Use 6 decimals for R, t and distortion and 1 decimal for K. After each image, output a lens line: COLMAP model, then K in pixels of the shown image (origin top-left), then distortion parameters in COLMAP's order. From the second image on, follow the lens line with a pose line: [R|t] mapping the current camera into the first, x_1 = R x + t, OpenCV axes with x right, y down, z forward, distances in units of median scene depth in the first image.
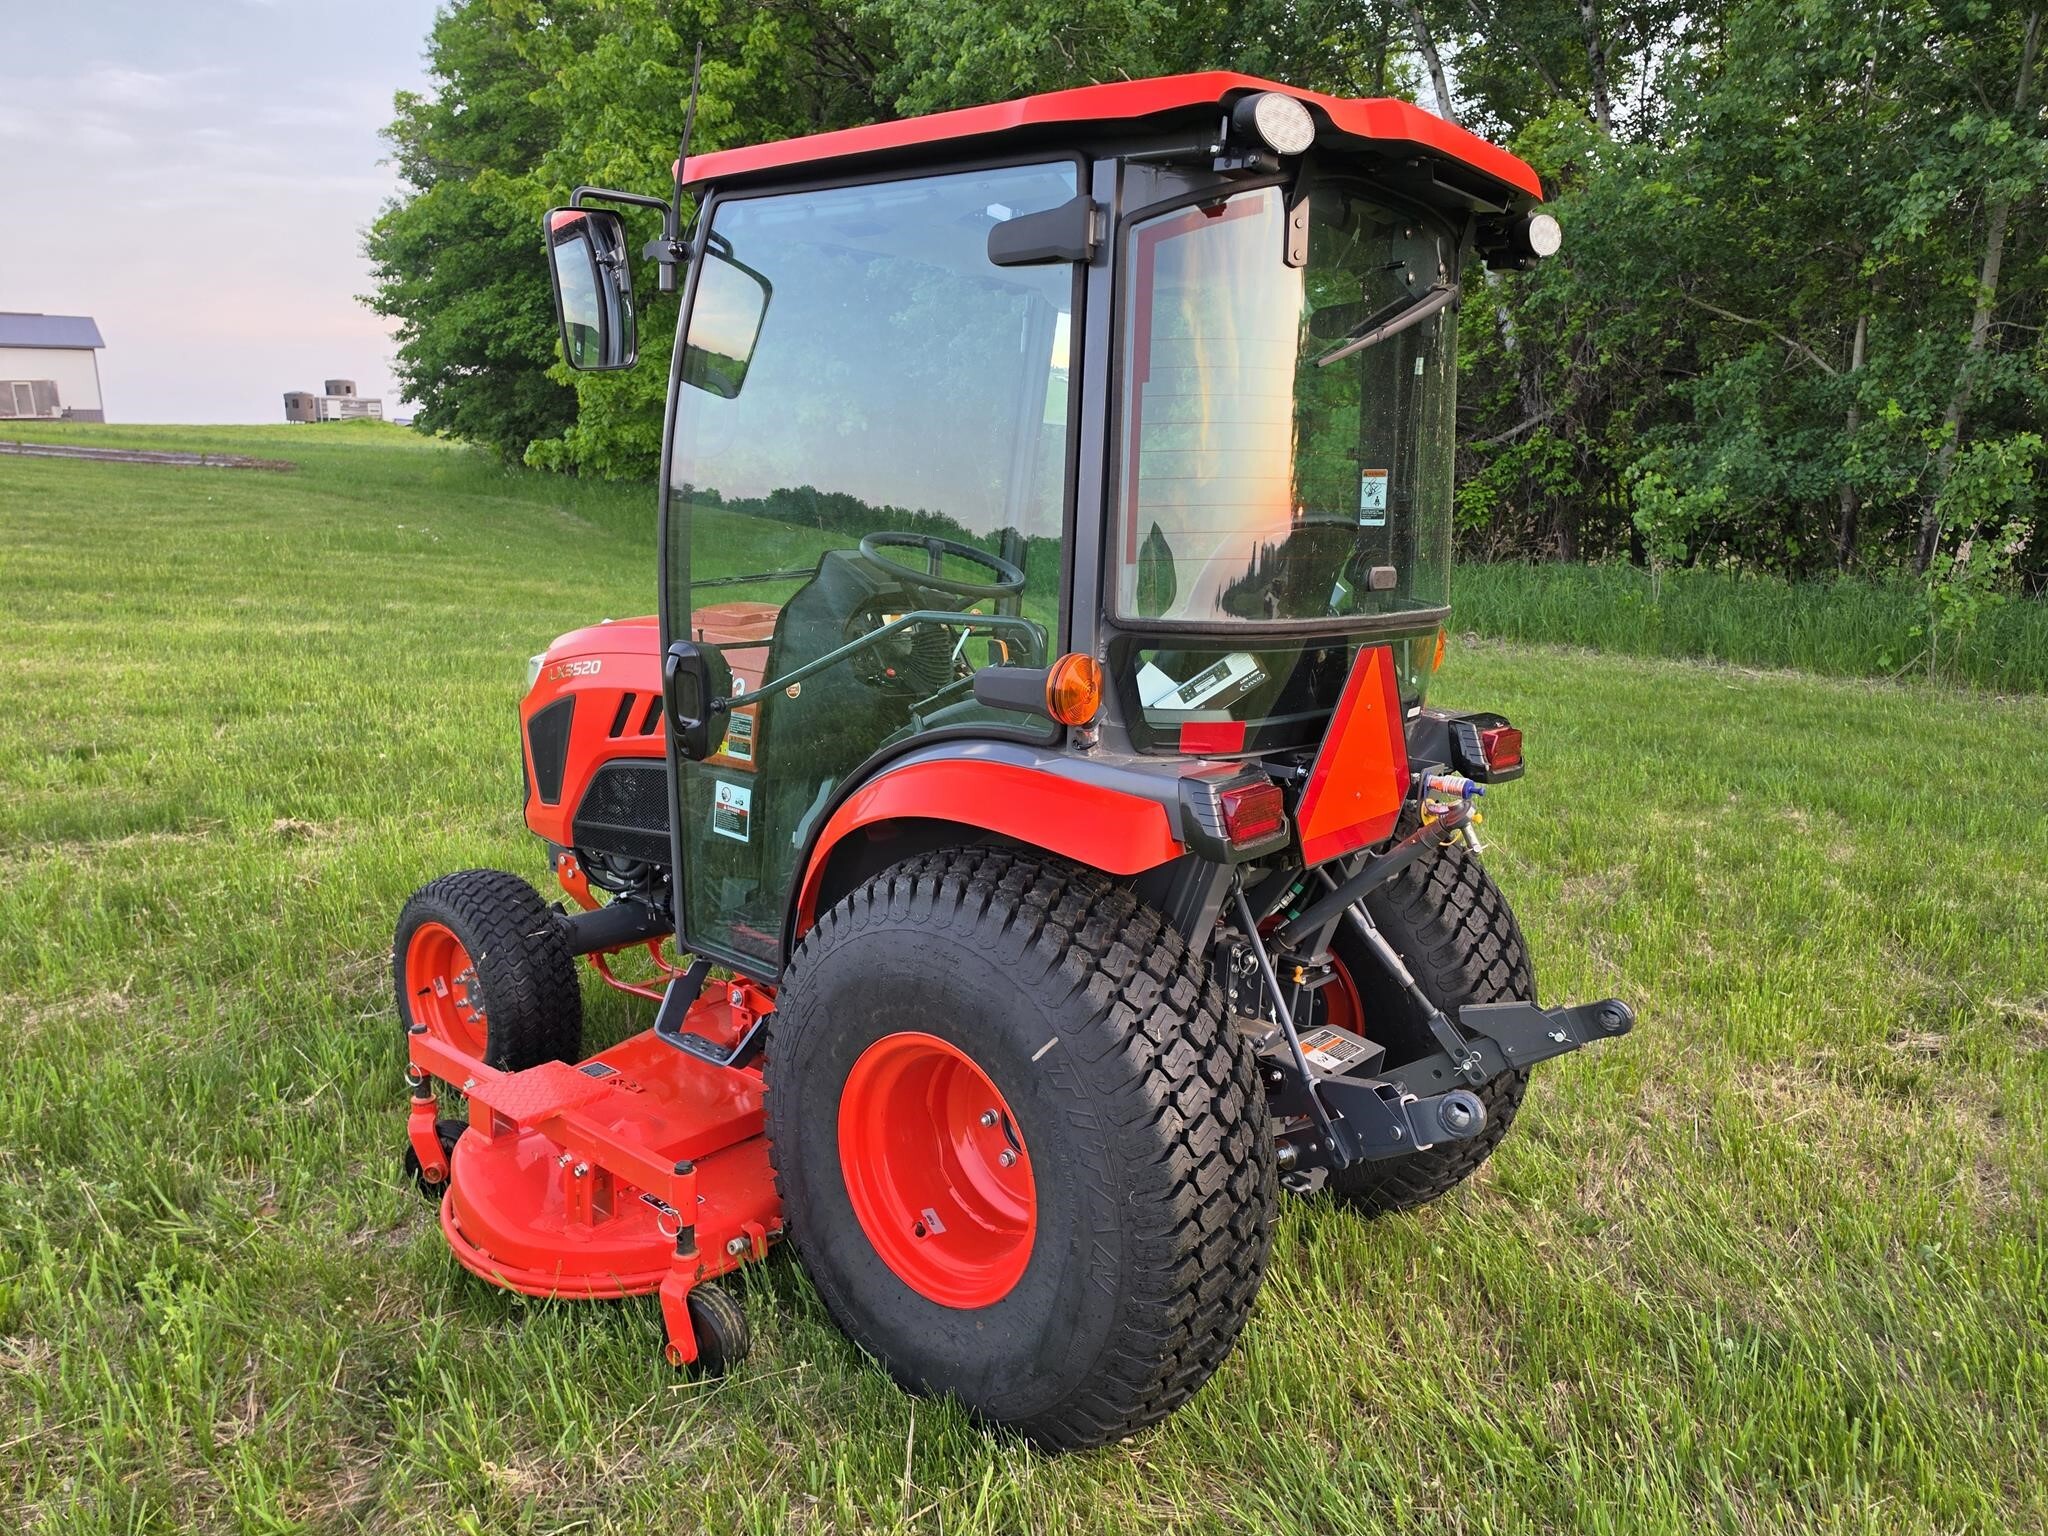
lens RADIAL K [[1450.9, 0, 1024.0], [0, 1450.9, 768.0], [0, 0, 1]] dist [0.063460, -0.062708]
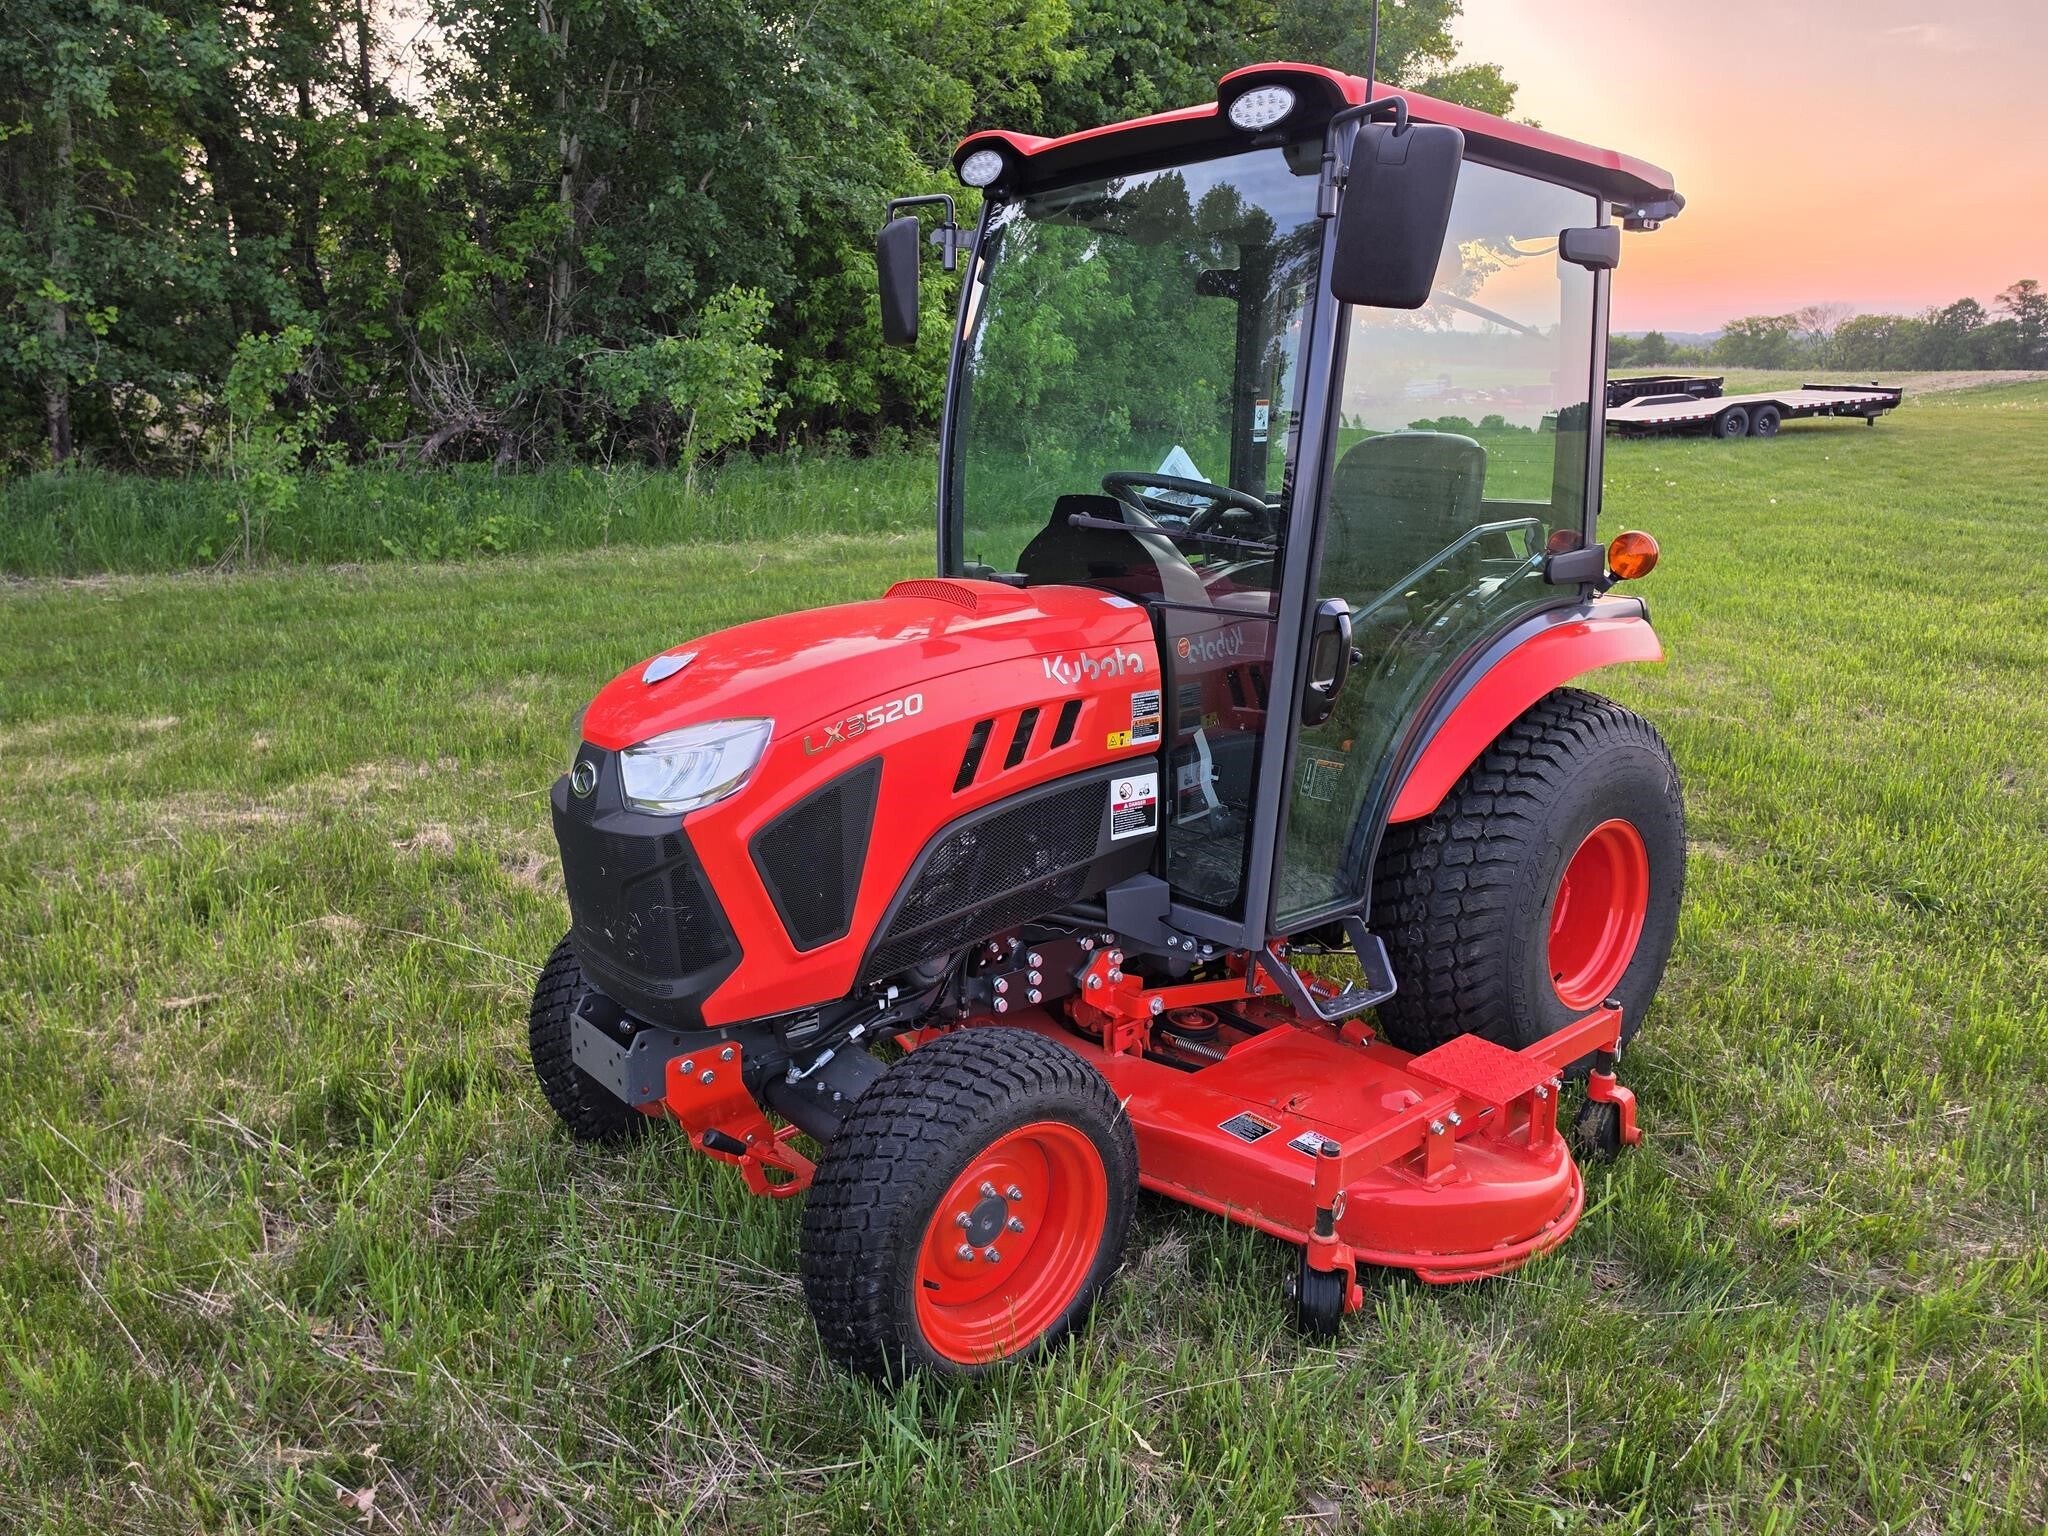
lens RADIAL K [[1445.0, 0, 1023.5], [0, 1445.0, 762.5], [0, 0, 1]] dist [0.044828, -0.055042]
pose [[0.136142, -0.262043, 0.955405, -1.028307], [0.180409, 0.954816, 0.236174, -0.211656], [-0.974124, 0.140211, 0.177266, 0.906008]]
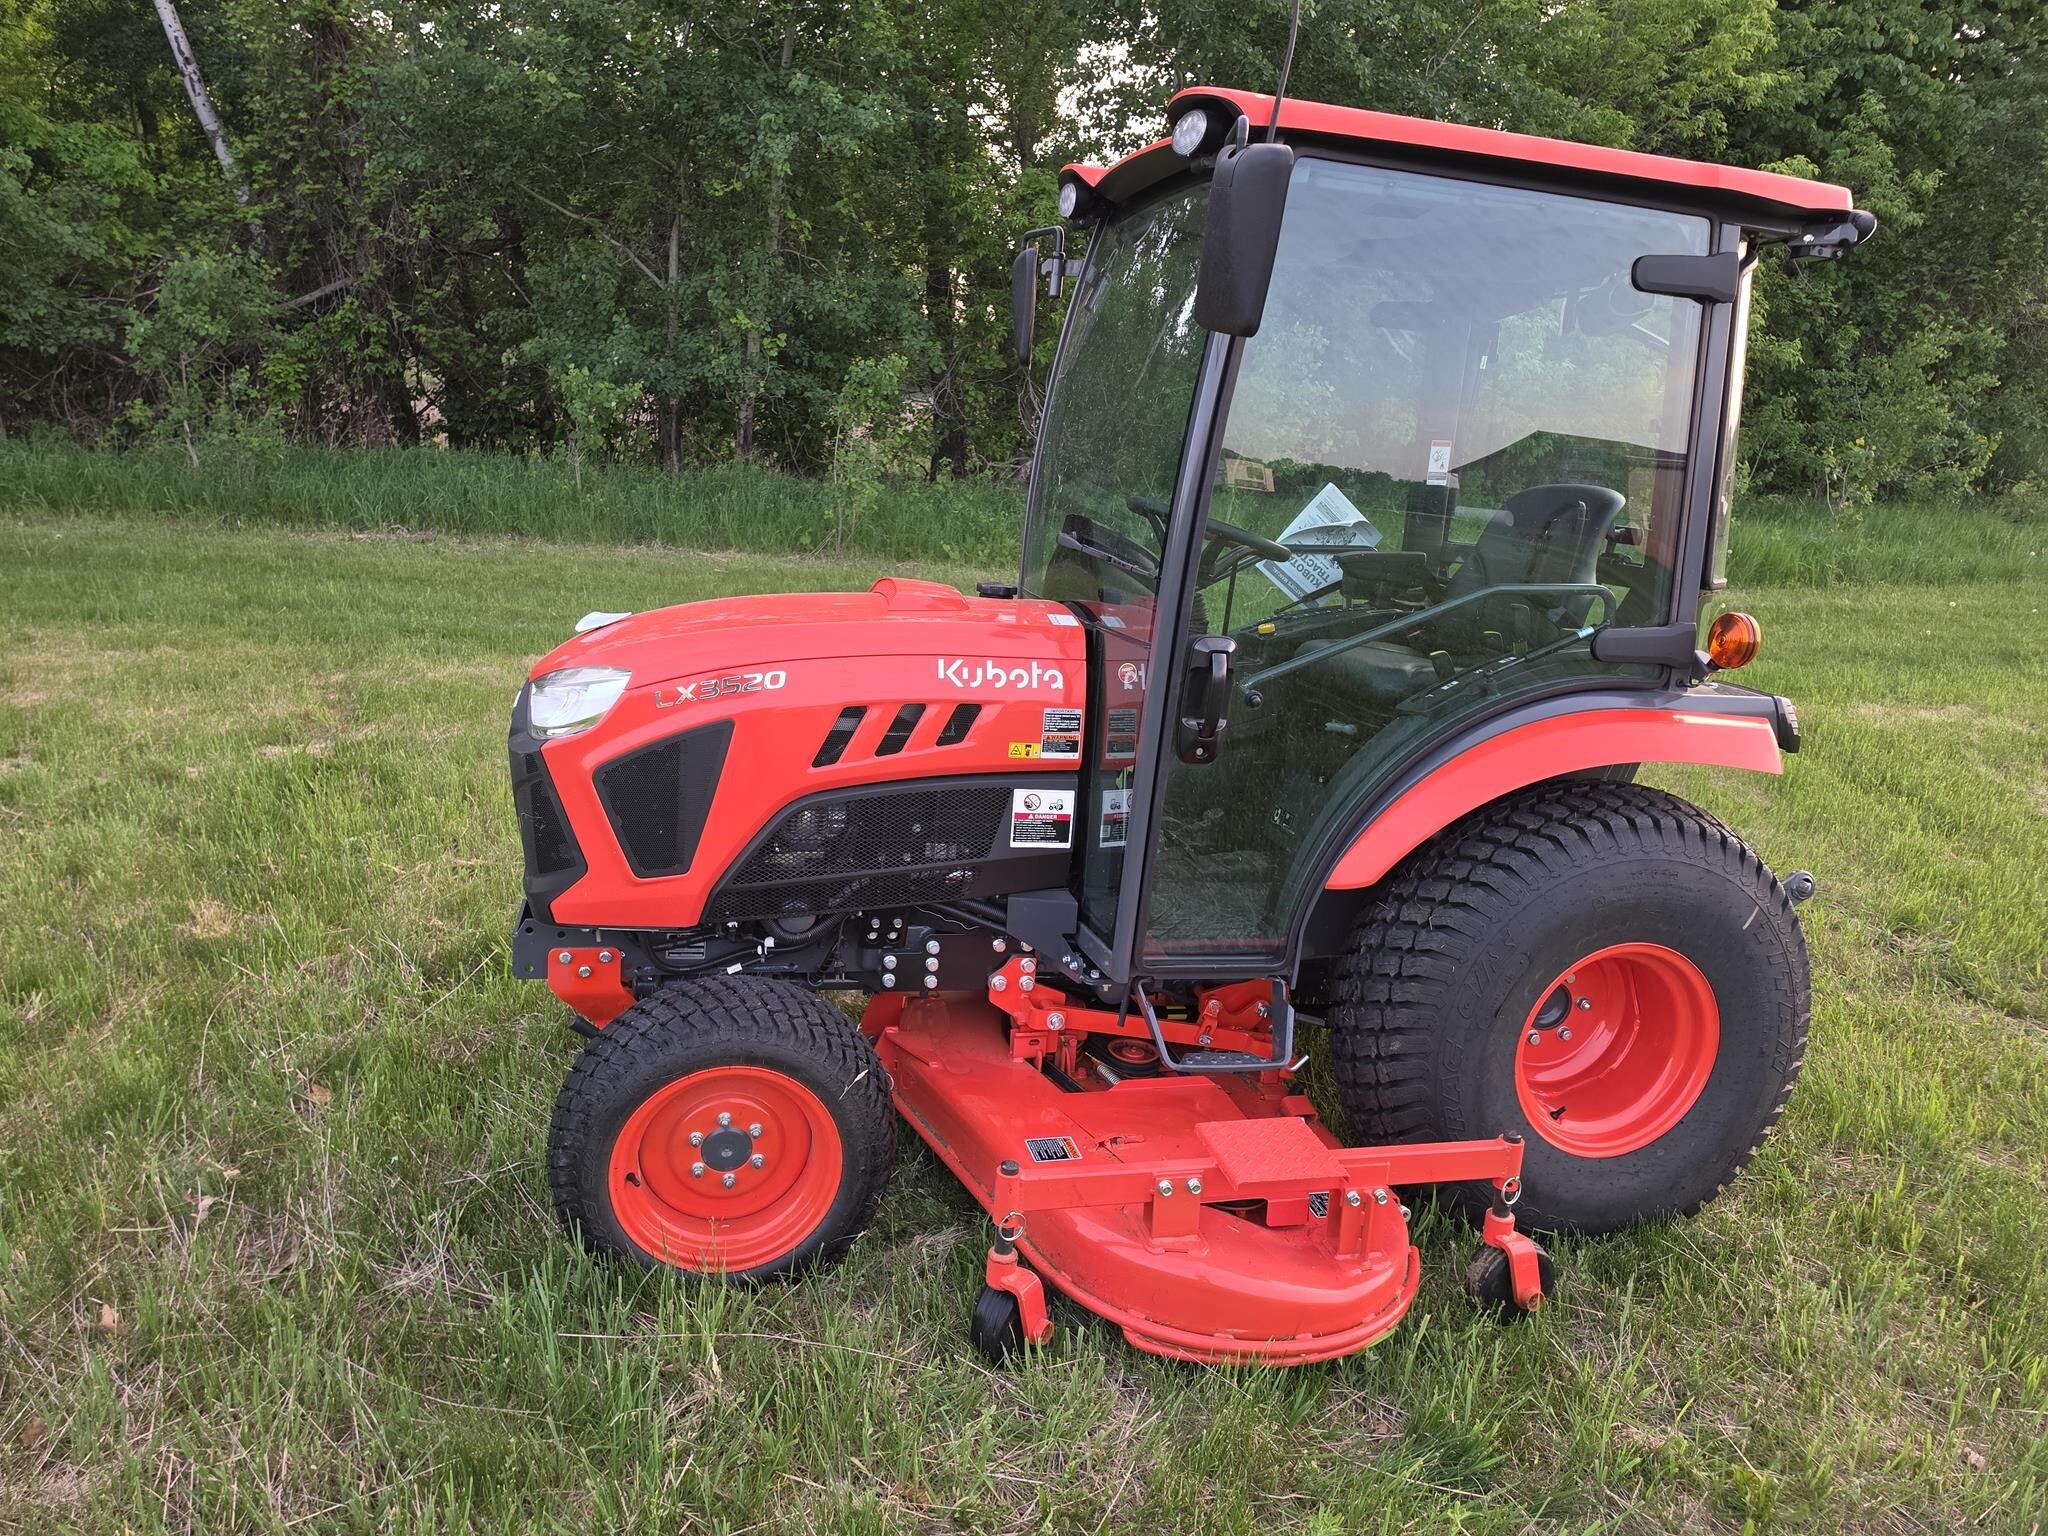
lens RADIAL K [[1450.9, 0, 1024.0], [0, 1450.9, 768.0], [0, 0, 1]] dist [0.063460, -0.062708]
pose [[0.575642, -0.180144, 0.797612, -0.907954], [0.106819, 0.983639, 0.145067, -0.130889], [-0.810695, 0.001693, 0.585466, 0.488952]]
